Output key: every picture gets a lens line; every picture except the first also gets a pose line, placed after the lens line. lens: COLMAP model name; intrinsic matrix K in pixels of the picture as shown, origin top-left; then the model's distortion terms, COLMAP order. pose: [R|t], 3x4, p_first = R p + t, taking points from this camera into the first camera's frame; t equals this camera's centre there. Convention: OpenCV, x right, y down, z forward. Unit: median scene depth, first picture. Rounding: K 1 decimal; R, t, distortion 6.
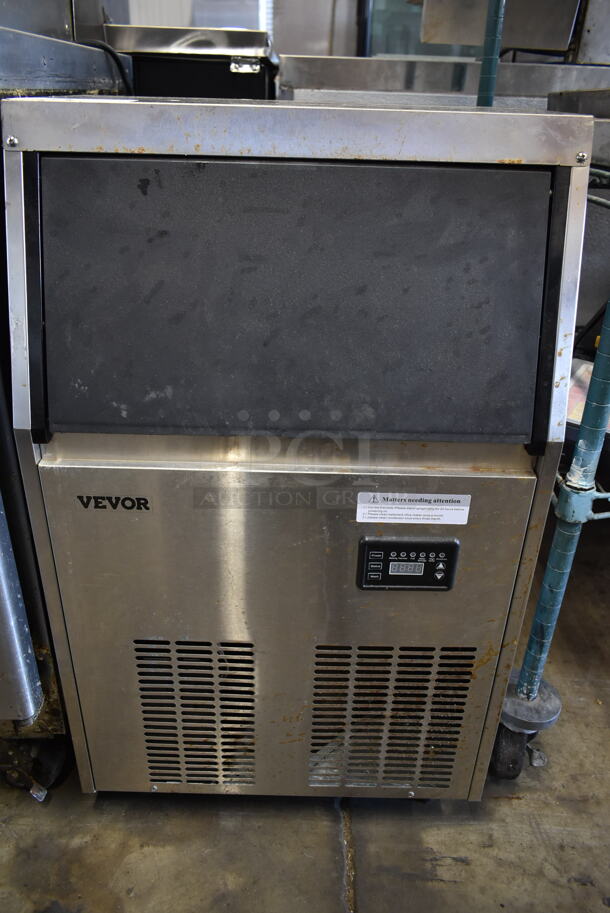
lens RADIAL K [[701.4, 0, 298.5], [0, 701.4, 452.9], [0, 0, 1]] dist [-0.027921, 0.017139]
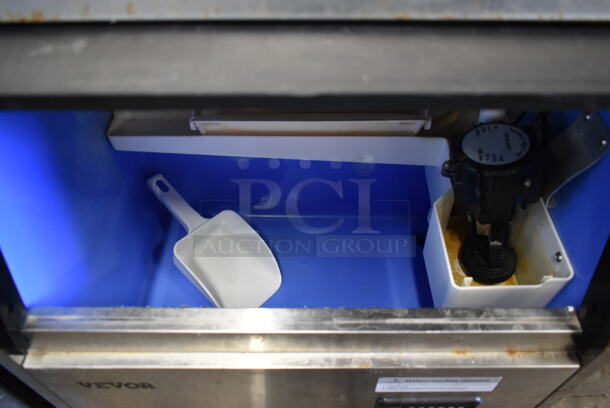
lens RADIAL K [[468.6, 0, 306.5], [0, 468.6, 204.1], [0, 0, 1]] dist [-0.027921, 0.017139]
pose [[0.999639, -0.021725, -0.015780, 0.004901], [0.025975, 0.931314, 0.363289, -0.338113], [0.006804, -0.363568, 0.931543, 0.460489]]
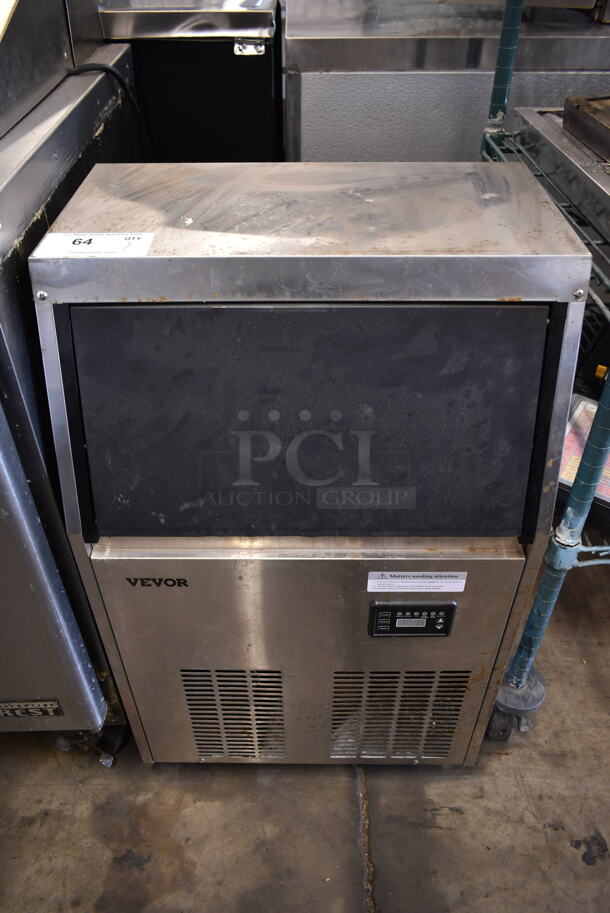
lens RADIAL K [[701.4, 0, 298.7], [0, 701.4, 450.9], [0, 0, 1]] dist [-0.027921, 0.017139]
pose [[0.999403, -0.022686, -0.026047, 0.004507], [0.027706, 0.976808, 0.212316, -0.344119], [0.020626, -0.212911, 0.976854, -0.073850]]
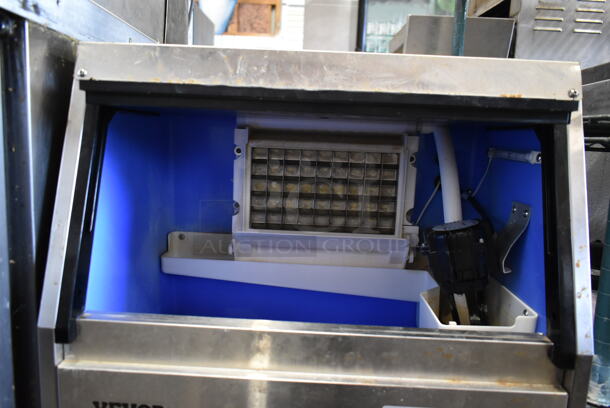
lens RADIAL K [[468.6, 0, 305.4], [0, 468.6, 201.8], [0, 0, 1]] dist [-0.027921, 0.017139]
pose [[0.999670, 0.021283, -0.014397, -0.015639], [-0.024886, 0.941434, -0.336277, 0.009154], [0.006397, 0.336525, 0.941653, 0.269421]]
